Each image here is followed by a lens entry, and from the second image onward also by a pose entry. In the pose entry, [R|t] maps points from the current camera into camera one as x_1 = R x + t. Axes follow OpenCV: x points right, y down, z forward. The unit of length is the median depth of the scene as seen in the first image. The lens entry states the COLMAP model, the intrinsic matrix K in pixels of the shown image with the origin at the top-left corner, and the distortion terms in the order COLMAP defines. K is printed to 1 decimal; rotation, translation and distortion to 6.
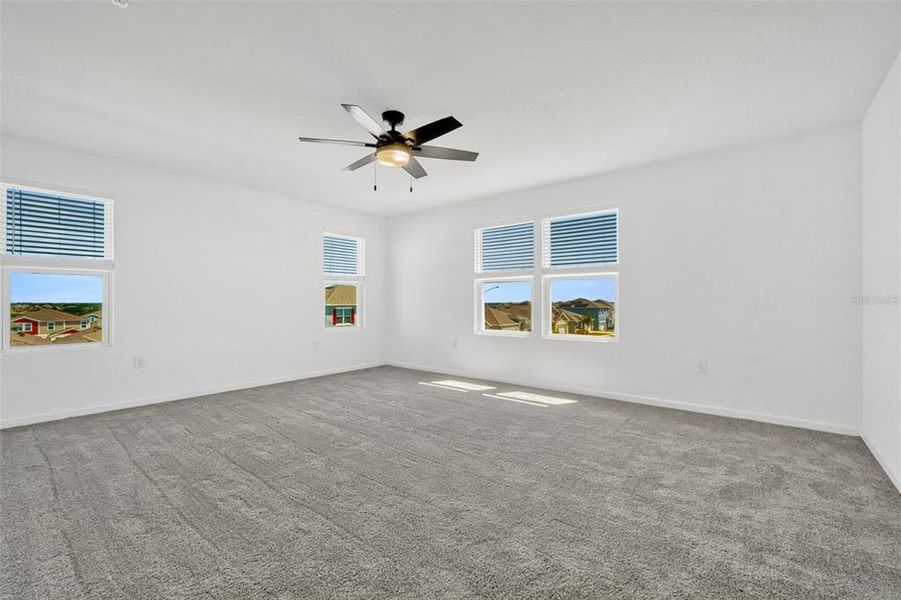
lens RADIAL K [[386.8, 0, 450.5], [0, 386.8, 300.0], [0, 0, 1]] dist [-0.000478, 0.000122]
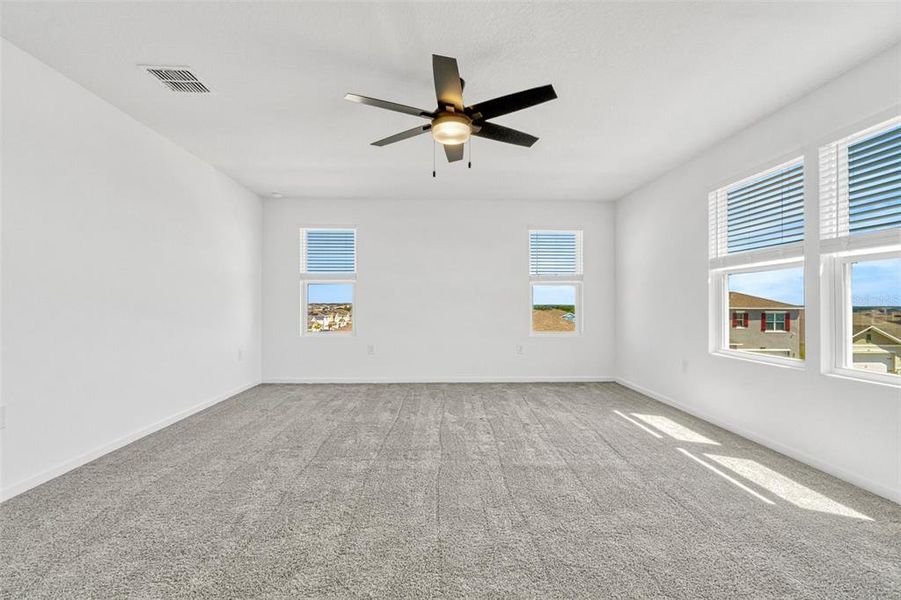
lens RADIAL K [[386.8, 0, 450.5], [0, 386.8, 300.0], [0, 0, 1]] dist [-0.000478, 0.000122]
pose [[0.659700, -0.005414, -0.751509, 0.374341], [0.000142, 0.999975, -0.007079, 0.002374], [0.751529, 0.004563, 0.659684, 0.344578]]
